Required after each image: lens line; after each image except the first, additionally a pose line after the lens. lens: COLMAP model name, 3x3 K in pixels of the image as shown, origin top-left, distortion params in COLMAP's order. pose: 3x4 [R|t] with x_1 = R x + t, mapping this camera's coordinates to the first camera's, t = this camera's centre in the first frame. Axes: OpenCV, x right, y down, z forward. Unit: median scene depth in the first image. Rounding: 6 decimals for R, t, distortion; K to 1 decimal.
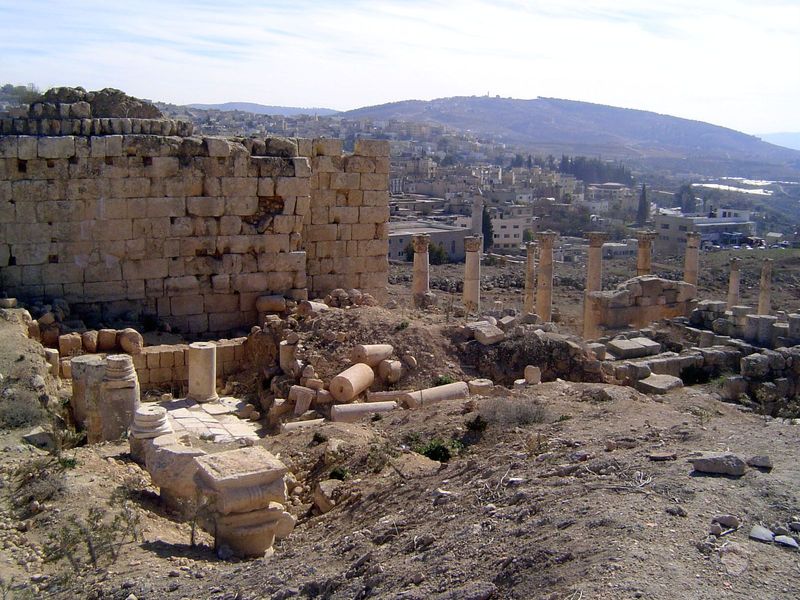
lens RADIAL K [[910.8, 0, 402.2], [0, 910.8, 298.9], [0, 0, 1]] dist [-0.142573, 0.000000]
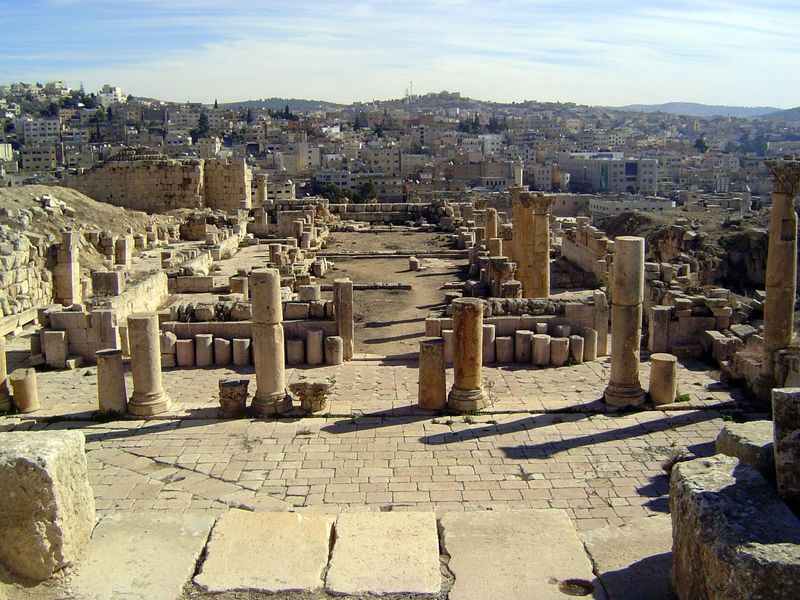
lens RADIAL K [[910.8, 0, 398.6], [0, 910.8, 299.6], [0, 0, 1]] dist [-0.142573, 0.000000]
pose [[0.905255, 0.049121, -0.422020, 0.100580], [-0.047935, 0.998760, 0.013427, 0.012559], [0.422156, 0.008075, 0.906487, -0.082891]]
